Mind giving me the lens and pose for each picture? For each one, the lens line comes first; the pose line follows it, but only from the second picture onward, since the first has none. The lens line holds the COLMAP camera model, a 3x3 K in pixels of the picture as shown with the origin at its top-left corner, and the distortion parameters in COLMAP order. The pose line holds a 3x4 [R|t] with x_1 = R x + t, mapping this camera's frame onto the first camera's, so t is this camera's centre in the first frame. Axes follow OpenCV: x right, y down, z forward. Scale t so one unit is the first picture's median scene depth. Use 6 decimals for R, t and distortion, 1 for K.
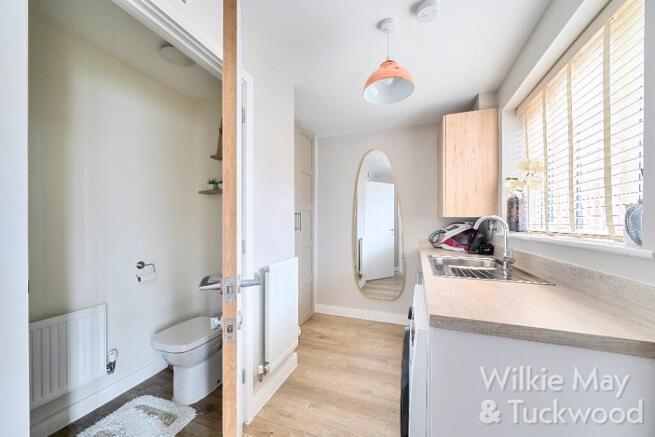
lens RADIAL K [[240.6, 0, 326.6], [0, 240.6, 221.5], [0, 0, 1]] dist [0.001043, 0.000140]
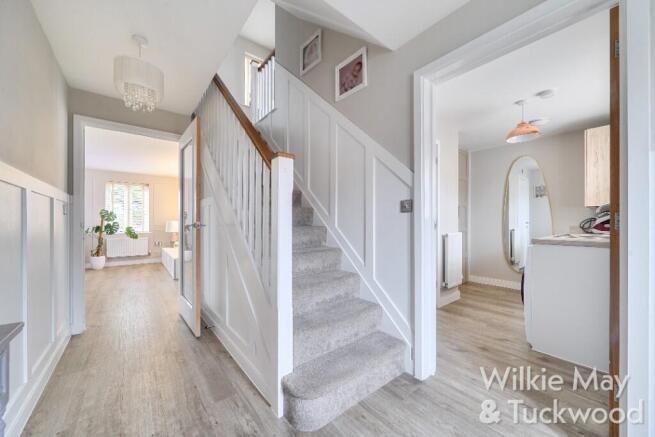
lens RADIAL K [[240.6, 0, 327.5], [0, 240.6, 221.5], [0, 0, 1]] dist [0.001043, 0.000140]
pose [[0.858740, -0.002391, -0.512405, -0.047547], [0.004149, 0.999989, 0.002288, 0.047812], [0.512394, -0.004091, 0.858741, -0.749441]]
